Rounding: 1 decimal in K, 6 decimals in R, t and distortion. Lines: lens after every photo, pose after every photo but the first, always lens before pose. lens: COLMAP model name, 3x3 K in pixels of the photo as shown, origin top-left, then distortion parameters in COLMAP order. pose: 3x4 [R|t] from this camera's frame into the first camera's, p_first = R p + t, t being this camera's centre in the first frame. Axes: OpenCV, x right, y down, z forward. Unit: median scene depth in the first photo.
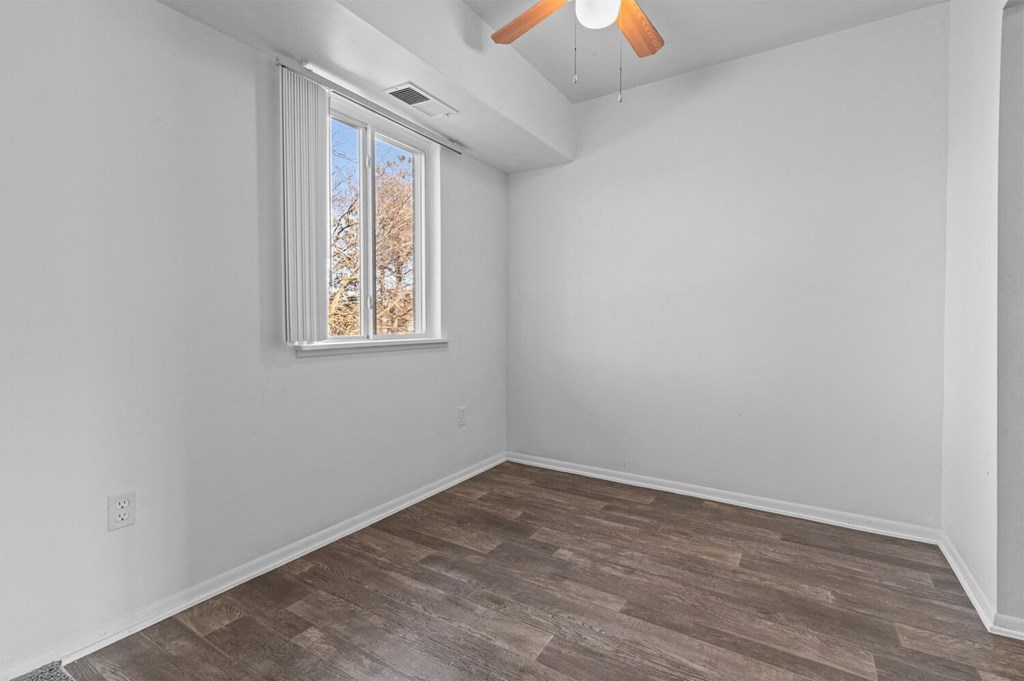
lens RADIAL K [[464.4, 0, 524.1], [0, 464.4, 330.3], [0, 0, 1]] dist [0.008423, 0.000358]
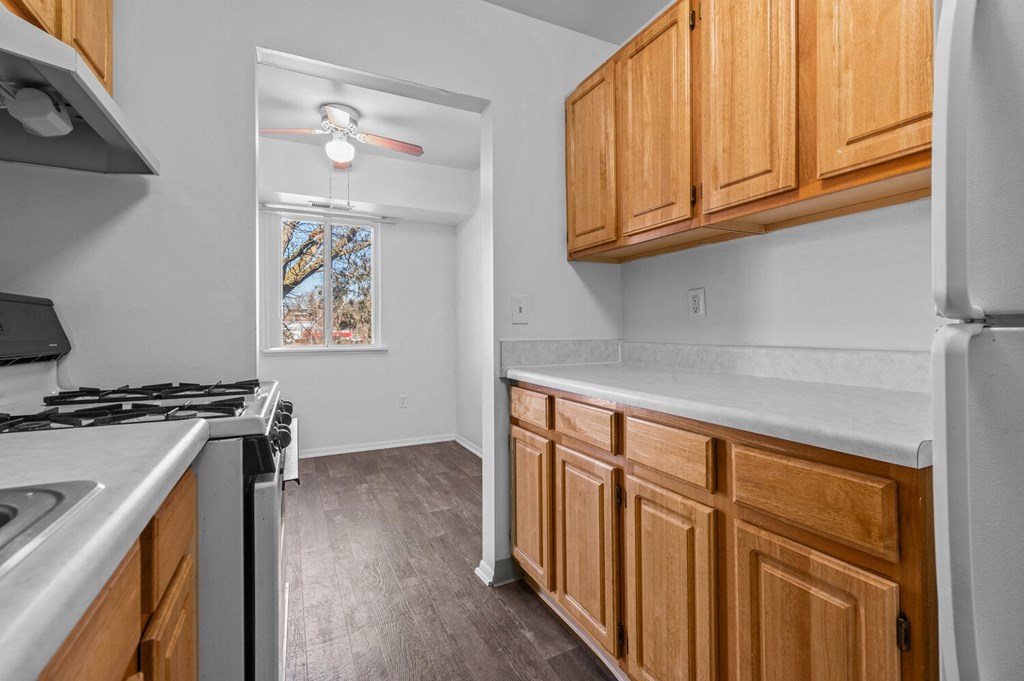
lens RADIAL K [[464.4, 0, 524.1], [0, 464.4, 330.3], [0, 0, 1]] dist [0.008423, 0.000358]
pose [[0.849687, -0.004619, -0.527267, 1.254223], [-0.007112, 0.999770, -0.020218, -0.013441], [0.527239, 0.020929, 0.849459, -0.047205]]
